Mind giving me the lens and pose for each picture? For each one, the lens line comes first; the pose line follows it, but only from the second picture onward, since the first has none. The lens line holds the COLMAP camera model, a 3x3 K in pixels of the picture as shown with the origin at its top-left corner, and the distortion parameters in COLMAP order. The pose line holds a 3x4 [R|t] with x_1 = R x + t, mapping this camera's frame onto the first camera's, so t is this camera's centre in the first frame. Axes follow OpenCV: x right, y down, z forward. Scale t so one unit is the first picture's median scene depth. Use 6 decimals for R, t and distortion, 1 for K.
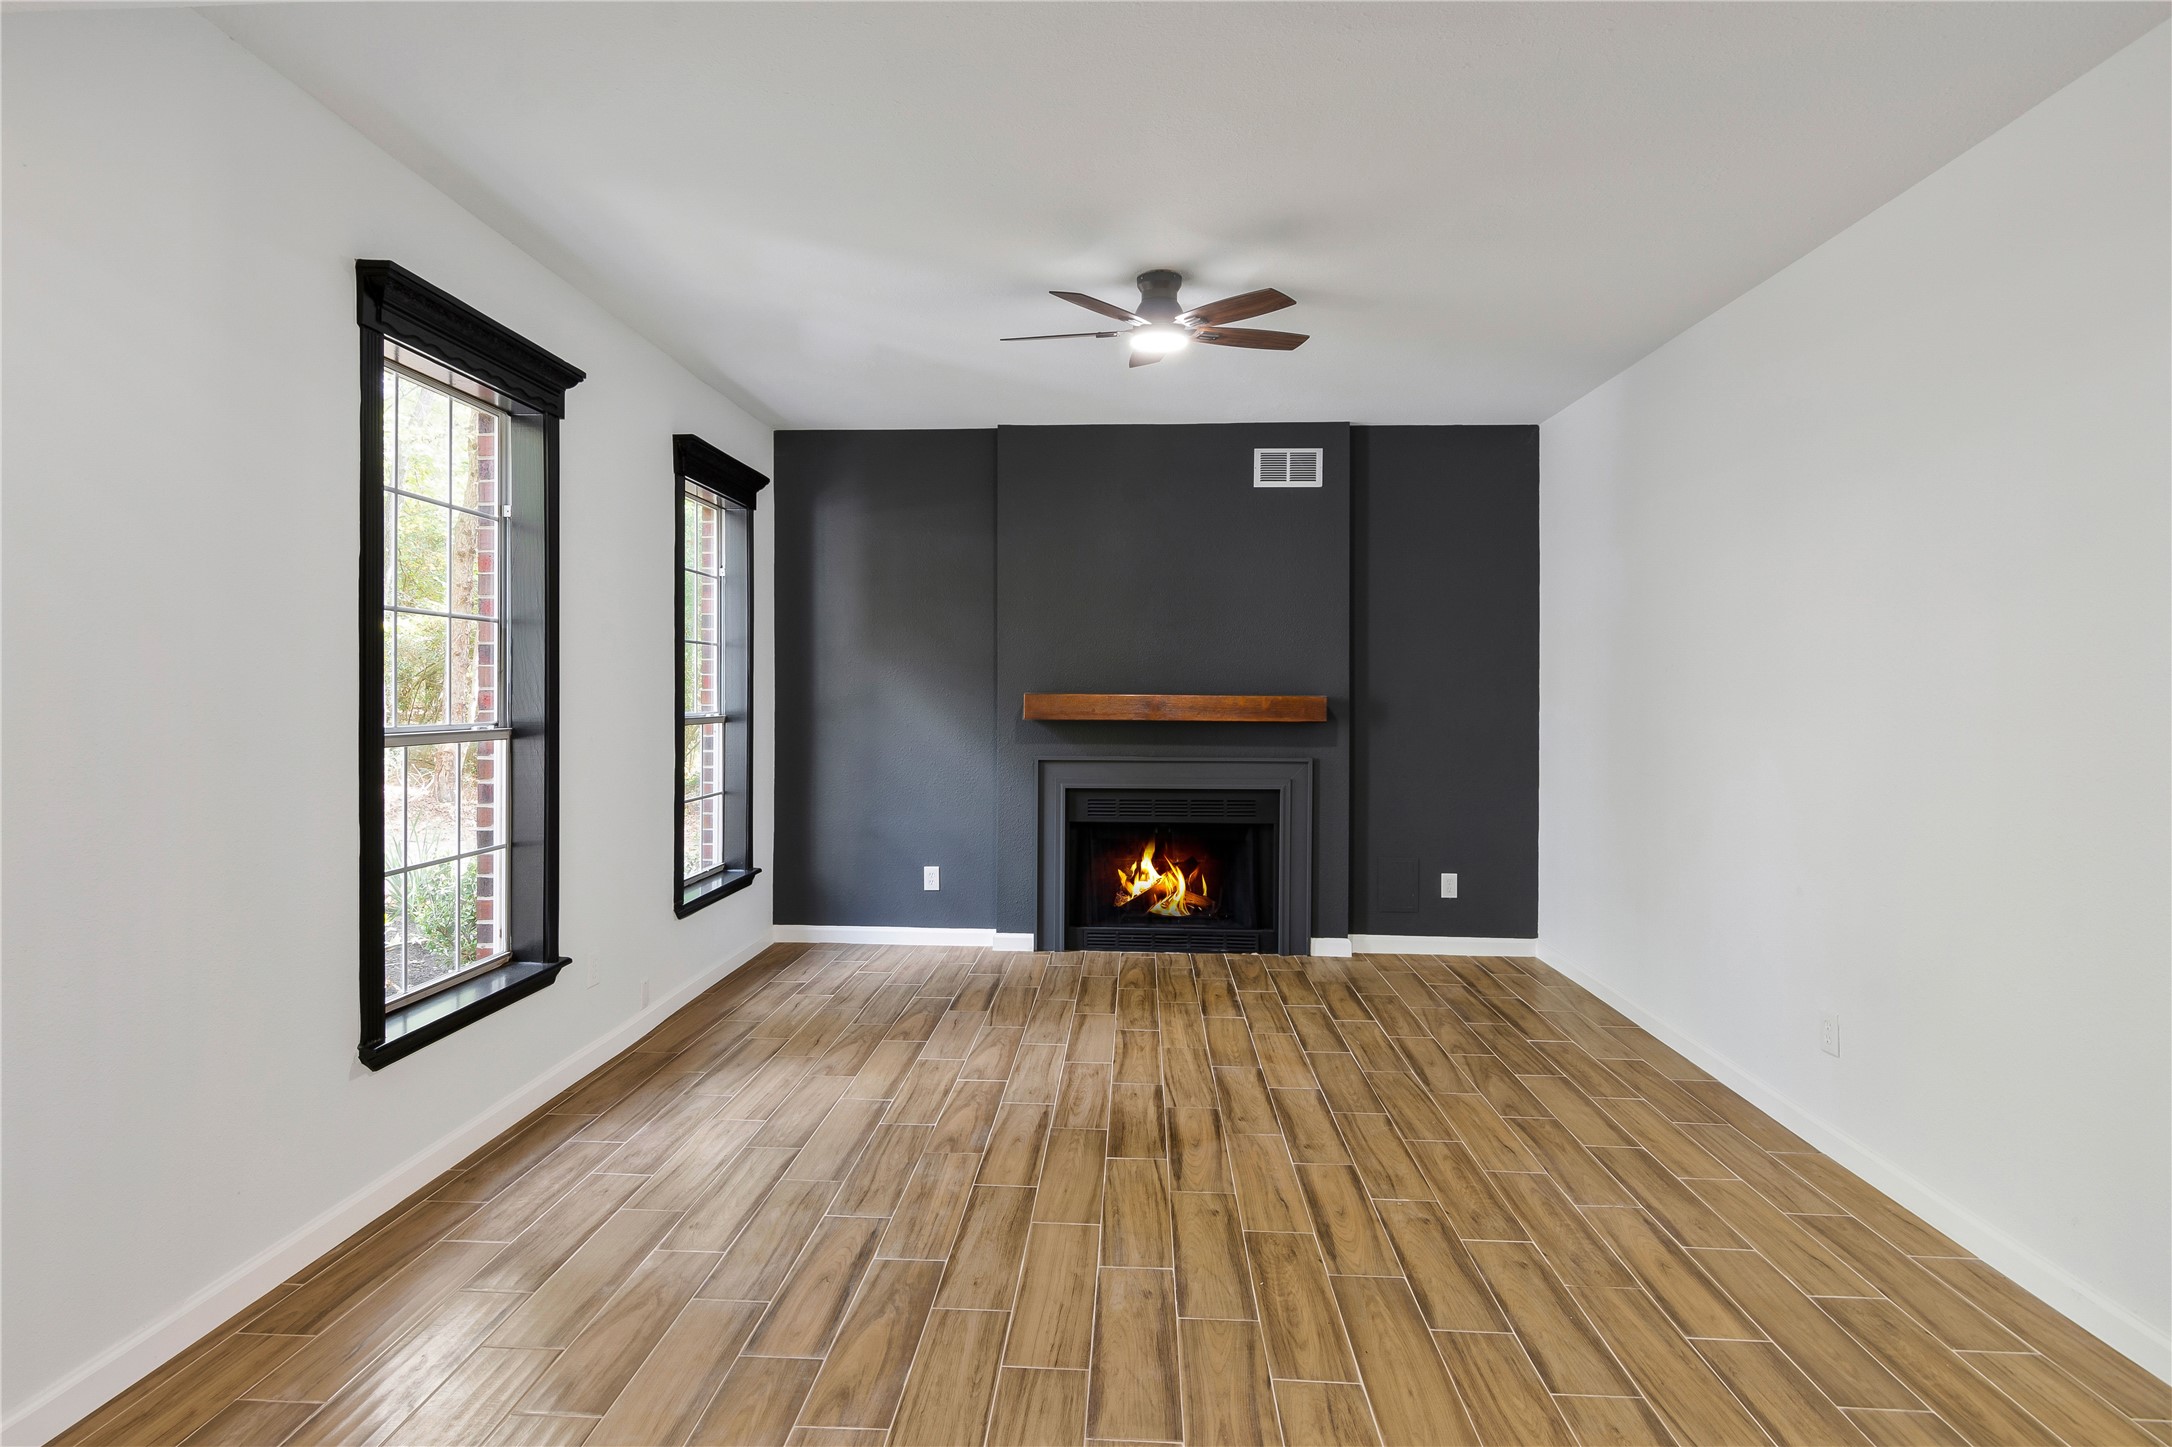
lens RADIAL K [[1038.7, 0, 1086.0], [0, 1038.7, 723.5], [0, 0, 1]] dist [-0.000917, 0.000024]
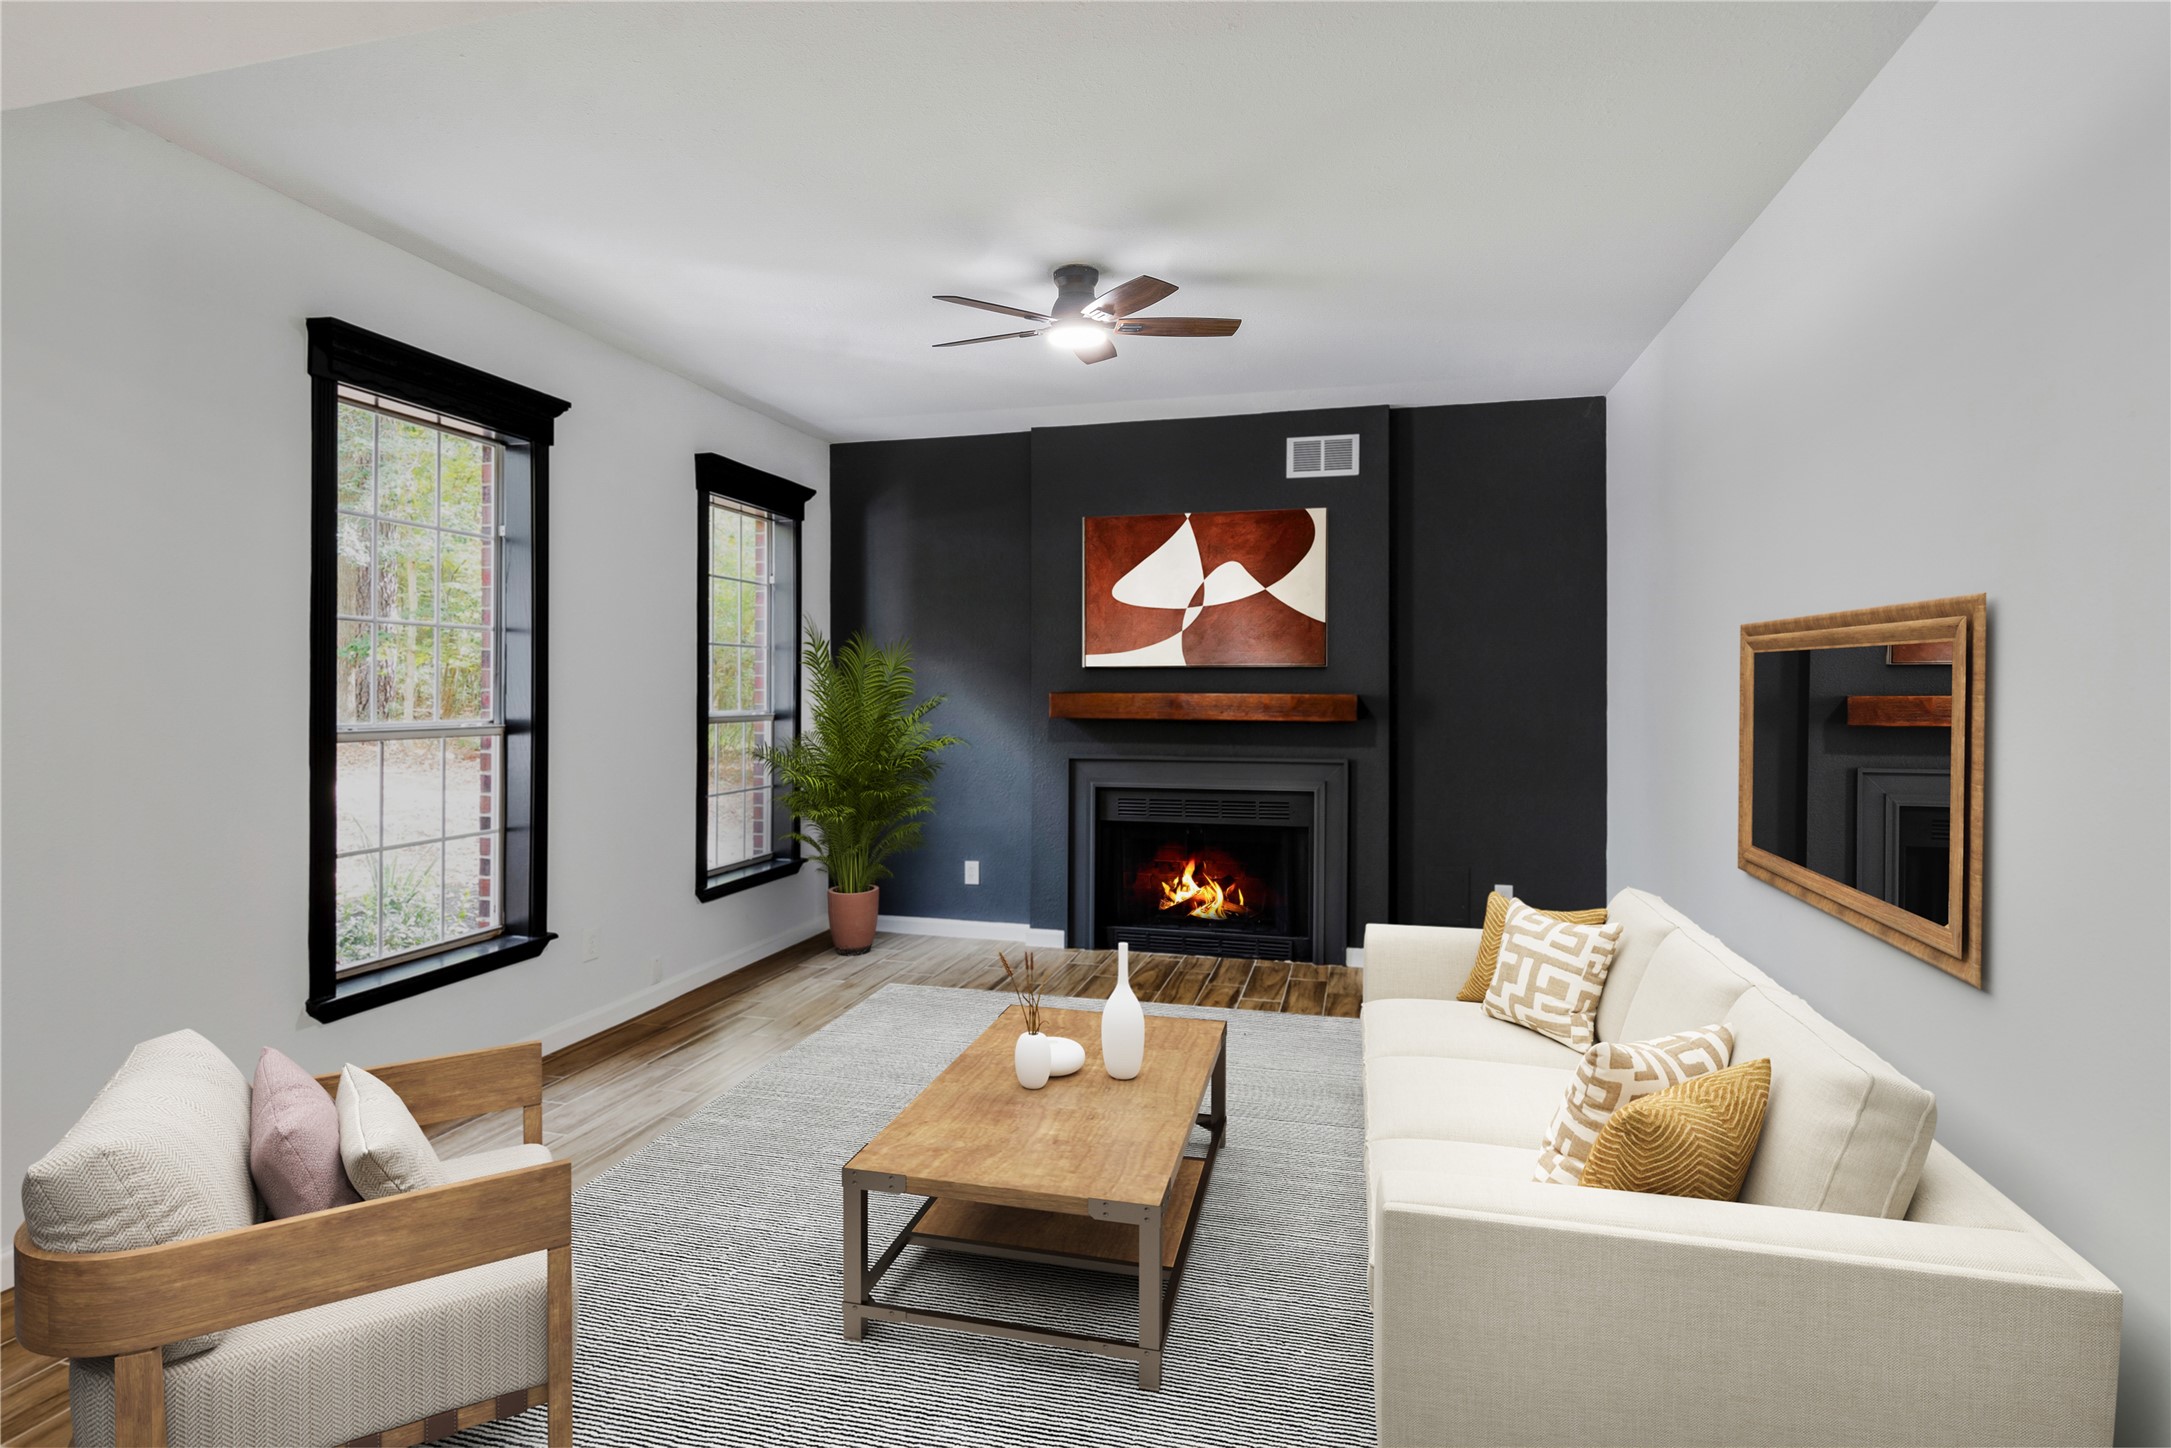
lens RADIAL K [[1032.4, 0, 1085.5], [0, 1032.4, 724.0], [0, 0, 1]] dist [0.000827, -0.000101]
pose [[0.980239, 0.003113, -0.197791, 0.176847], [-0.002689, 0.999993, 0.002411, -0.000793], [0.197797, -0.001831, 0.980241, 0.023029]]
